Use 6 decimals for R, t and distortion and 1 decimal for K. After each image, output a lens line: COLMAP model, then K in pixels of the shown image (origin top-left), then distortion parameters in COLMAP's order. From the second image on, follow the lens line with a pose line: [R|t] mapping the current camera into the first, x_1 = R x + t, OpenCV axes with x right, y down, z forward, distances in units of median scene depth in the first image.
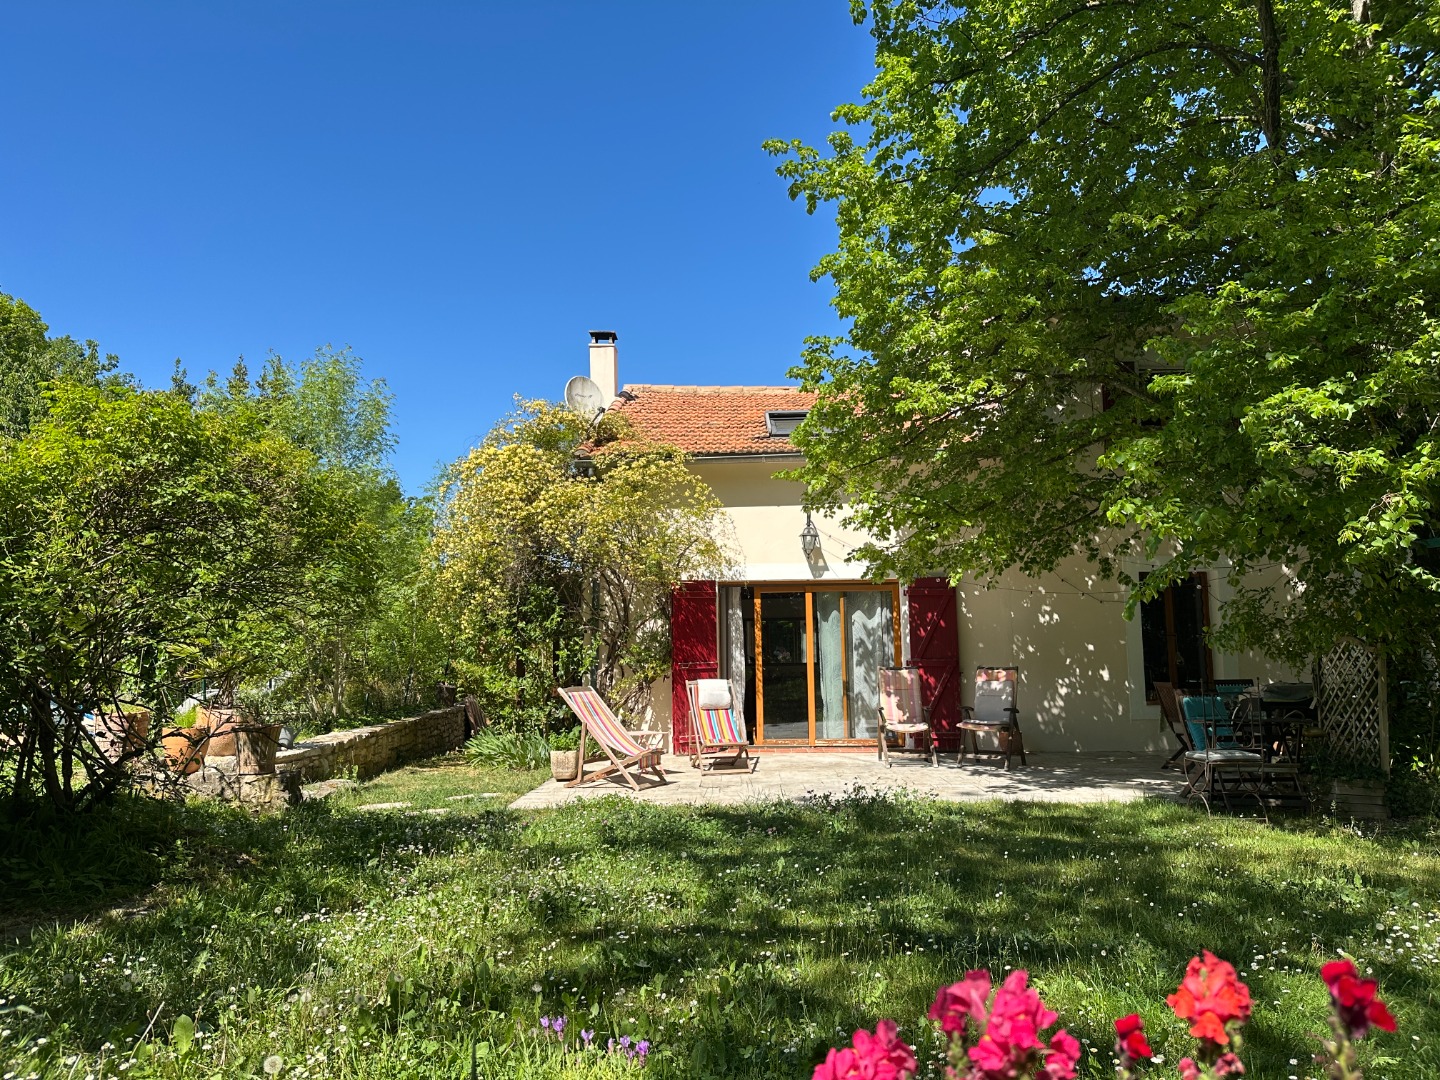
lens RADIAL K [[996.1, 0, 704.5], [0, 996.1, 561.4], [0, 0, 1]] dist [0.234200, -0.206938]
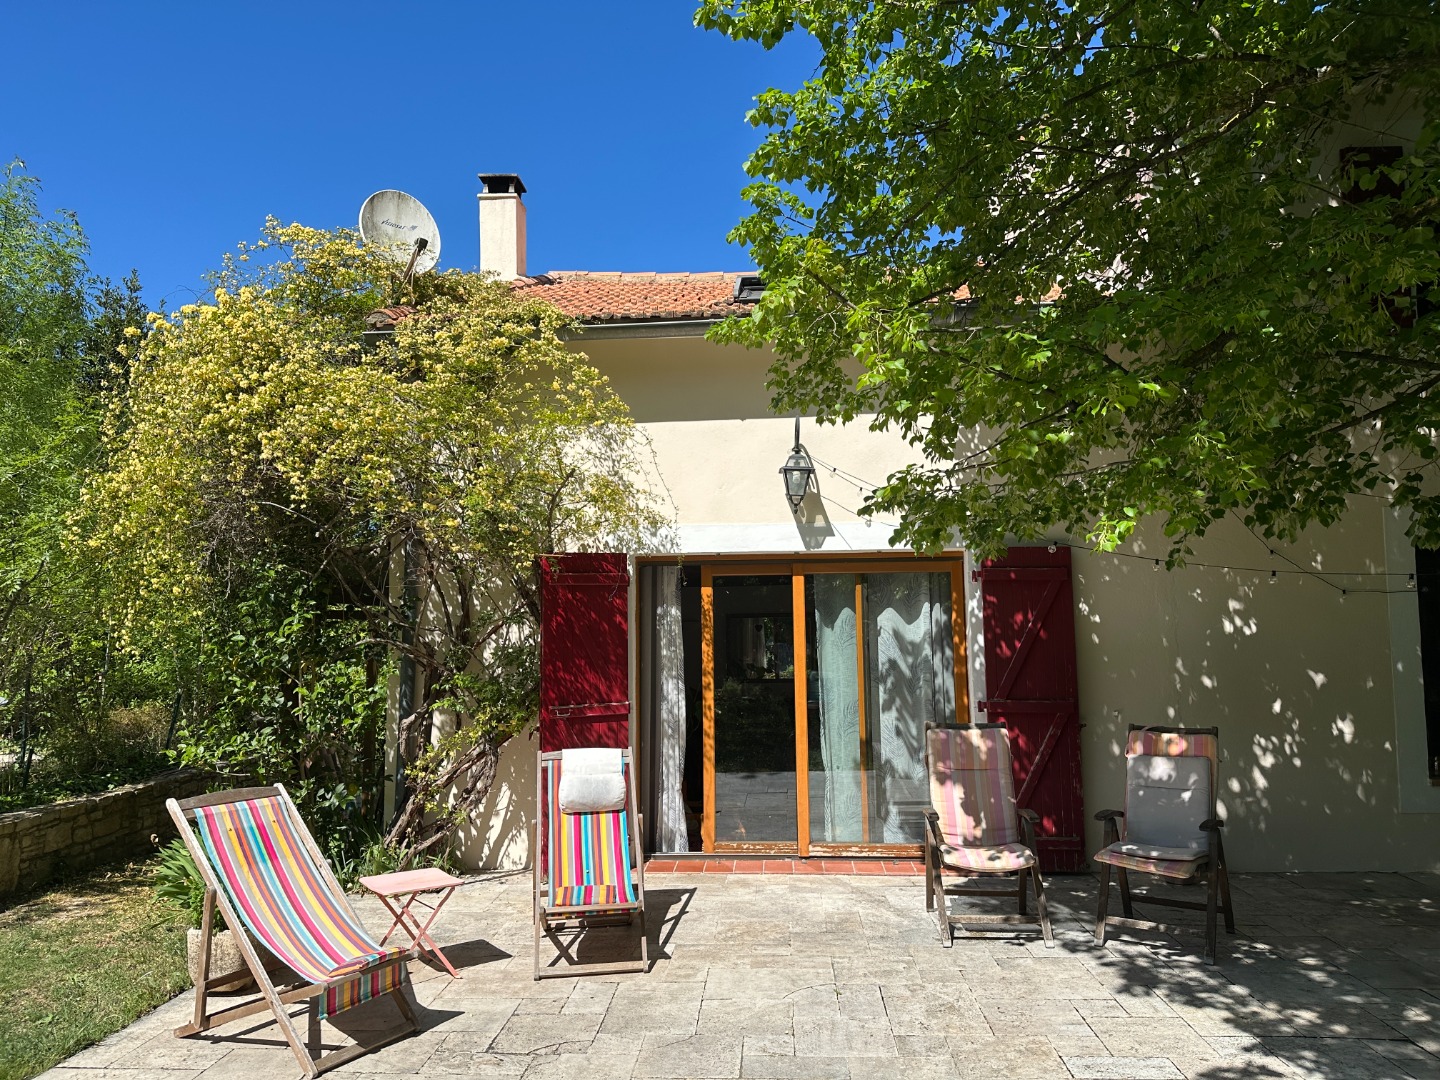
lens RADIAL K [[1011.2, 0, 721.5], [0, 1011.2, 551.0], [0, 0, 1]] dist [0.061058, -0.081228]
pose [[0.999761, 0.001075, -0.021829, 0.075723], [-0.000978, 0.999990, 0.004463, 0.015301], [0.021833, -0.004441, 0.999752, 0.450955]]
